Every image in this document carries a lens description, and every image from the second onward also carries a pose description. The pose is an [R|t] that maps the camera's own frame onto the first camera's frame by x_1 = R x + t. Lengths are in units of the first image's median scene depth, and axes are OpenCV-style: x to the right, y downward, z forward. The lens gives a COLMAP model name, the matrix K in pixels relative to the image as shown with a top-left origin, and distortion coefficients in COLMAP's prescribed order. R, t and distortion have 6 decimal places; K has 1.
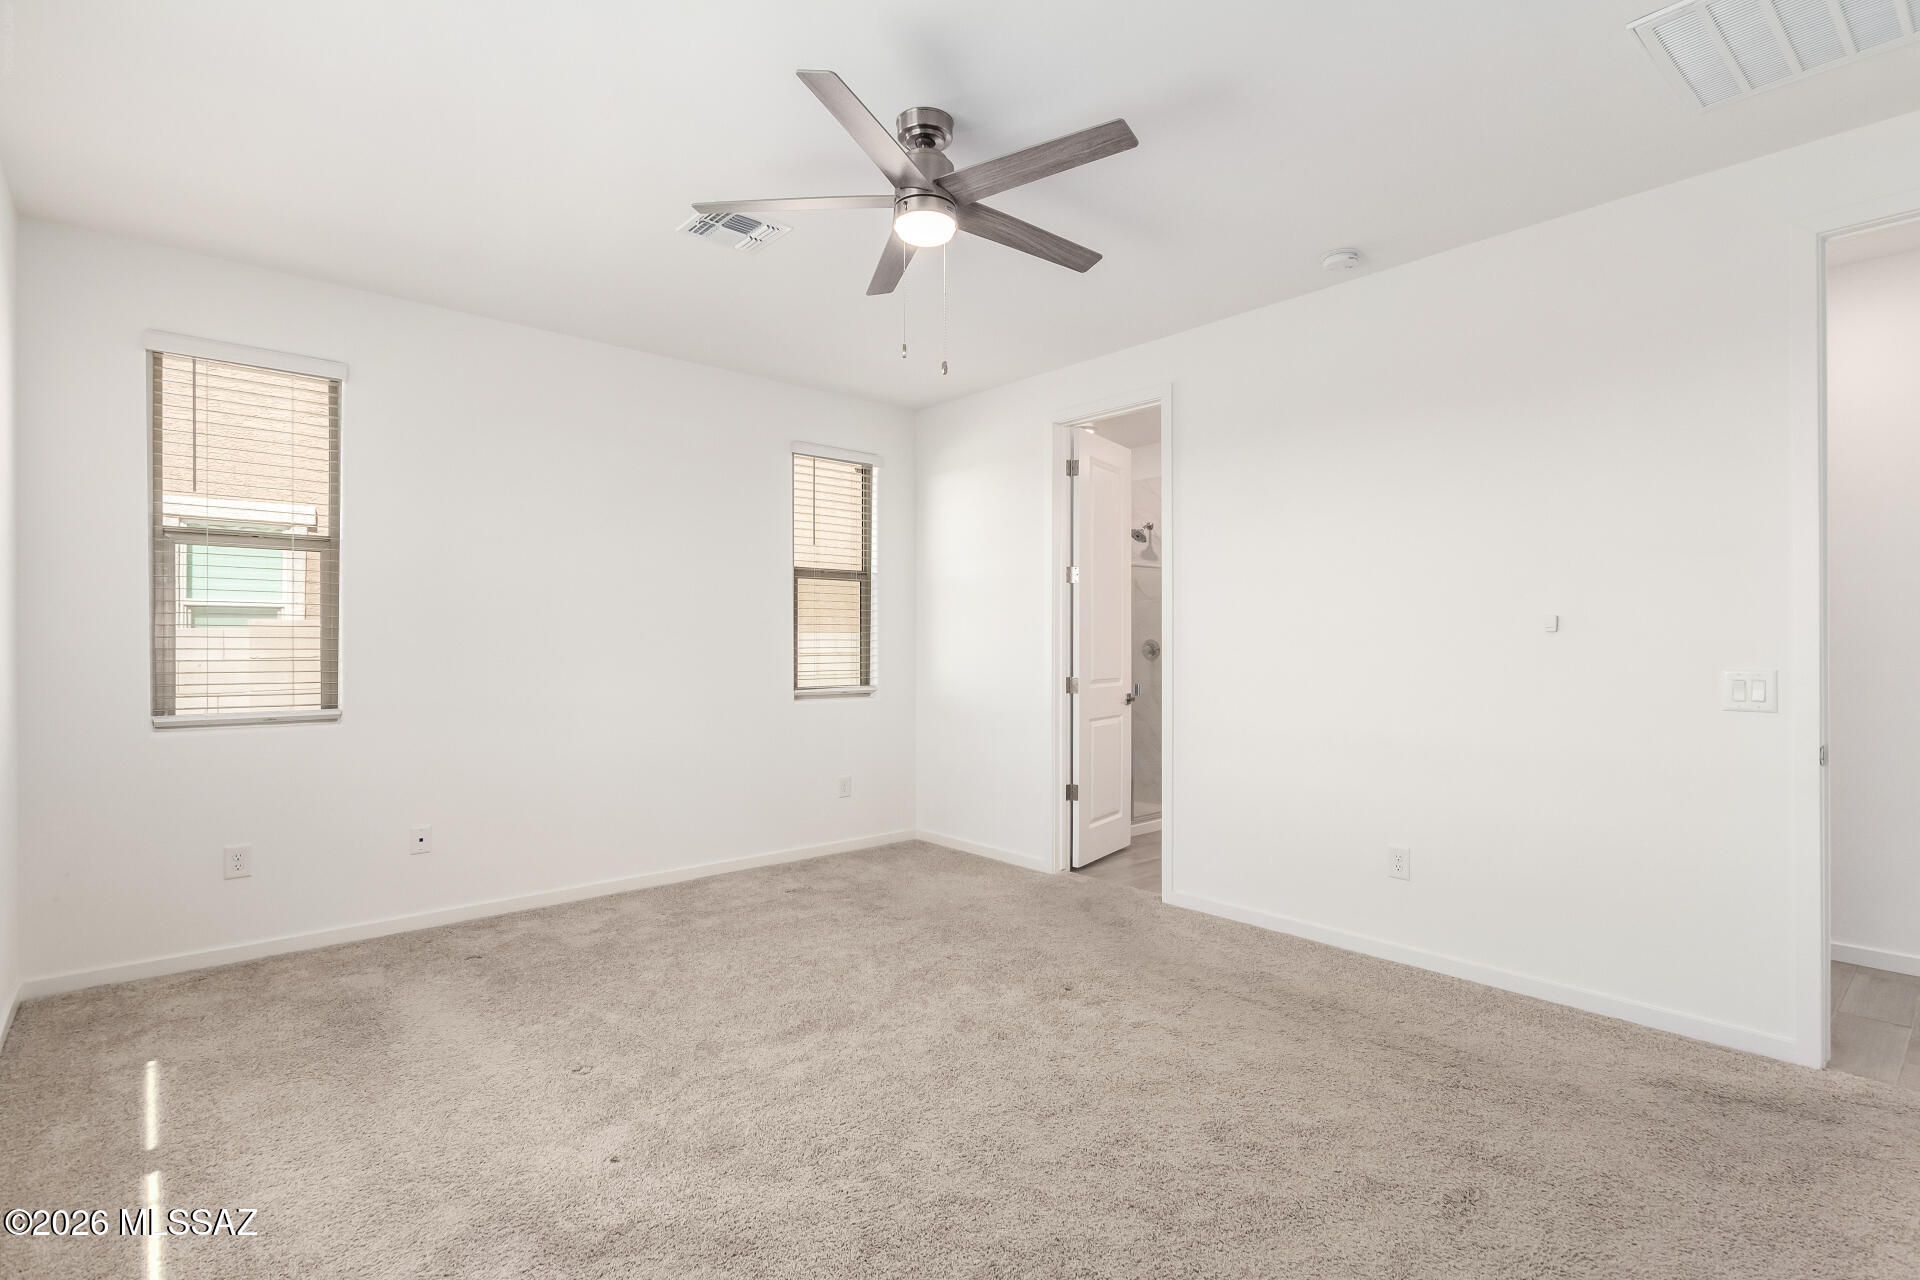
lens RADIAL K [[924.4, 0, 995.0], [0, 924.4, 633.1], [0, 0, 1]] dist [0.011563, -0.000288]
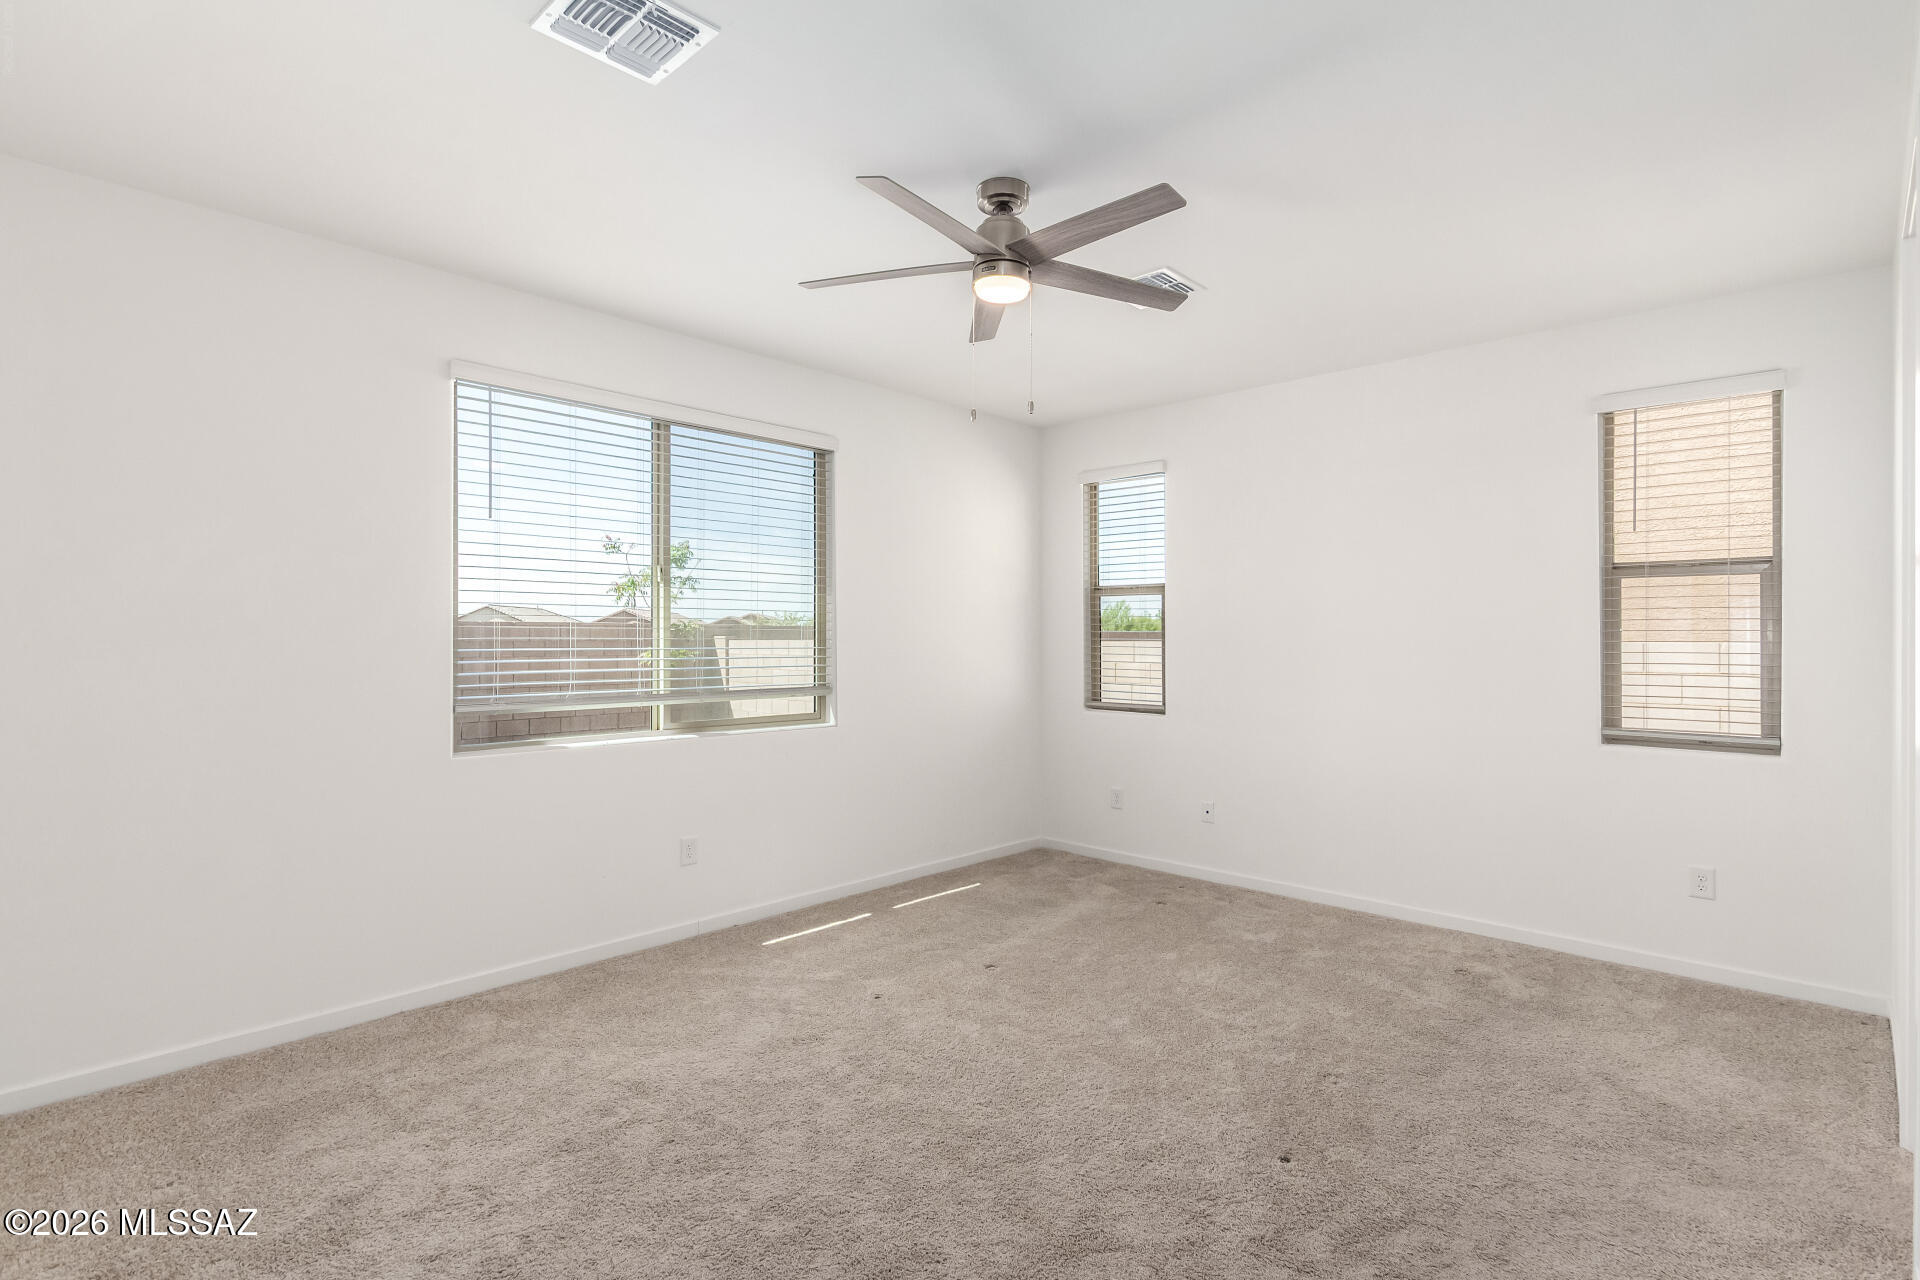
lens RADIAL K [[924.4, 0, 995.0], [0, 924.4, 633.1], [0, 0, 1]] dist [0.011563, -0.000288]
pose [[0.096551, -0.023091, -0.995060, 0.442973], [-0.008146, 0.999679, -0.023989, 0.004984], [0.995295, 0.010422, 0.096332, 0.411467]]
